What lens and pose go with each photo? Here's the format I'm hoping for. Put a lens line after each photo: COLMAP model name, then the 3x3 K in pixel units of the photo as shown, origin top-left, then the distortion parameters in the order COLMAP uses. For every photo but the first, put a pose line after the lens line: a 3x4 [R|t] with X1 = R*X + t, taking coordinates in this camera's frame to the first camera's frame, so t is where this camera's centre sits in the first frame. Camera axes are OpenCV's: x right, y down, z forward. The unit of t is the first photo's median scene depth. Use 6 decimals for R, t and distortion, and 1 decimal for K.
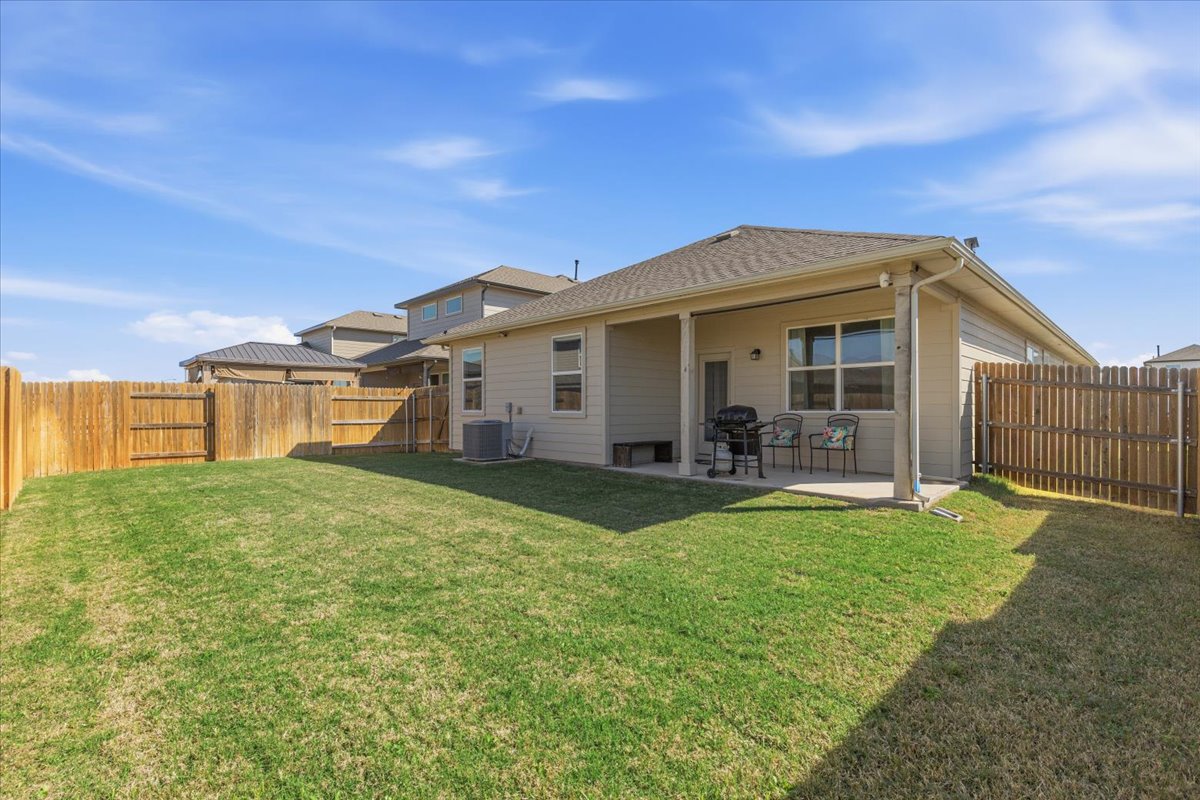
lens RADIAL K [[543.9, 0, 612.7], [0, 543.9, 408.3], [0, 0, 1]] dist [0.003553, 0.000358]
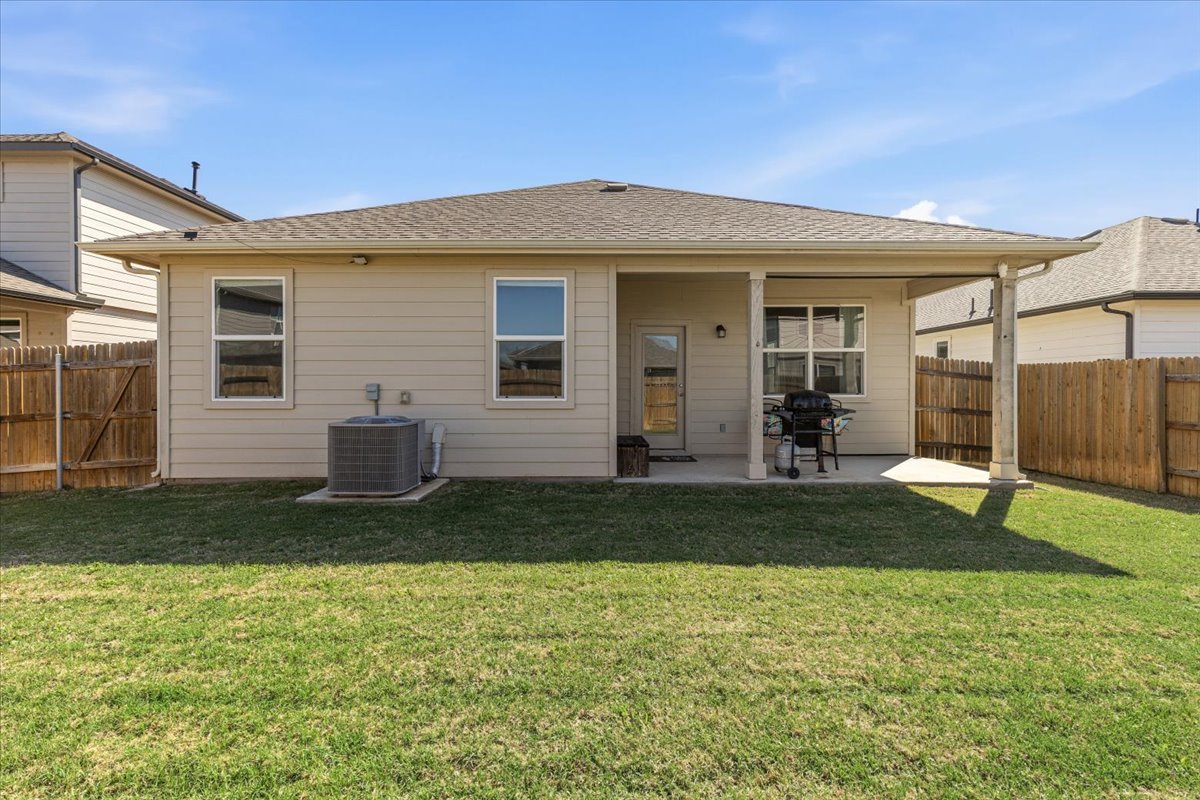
lens RADIAL K [[543.9, 0, 601.5], [0, 543.9, 389.5], [0, 0, 1]] dist [0.003553, 0.000358]
pose [[0.707205, -0.003058, 0.707002, -0.493600], [0.000230, 0.999992, 0.004096, -0.008047], [-0.707009, -0.002734, 0.707200, 0.511635]]
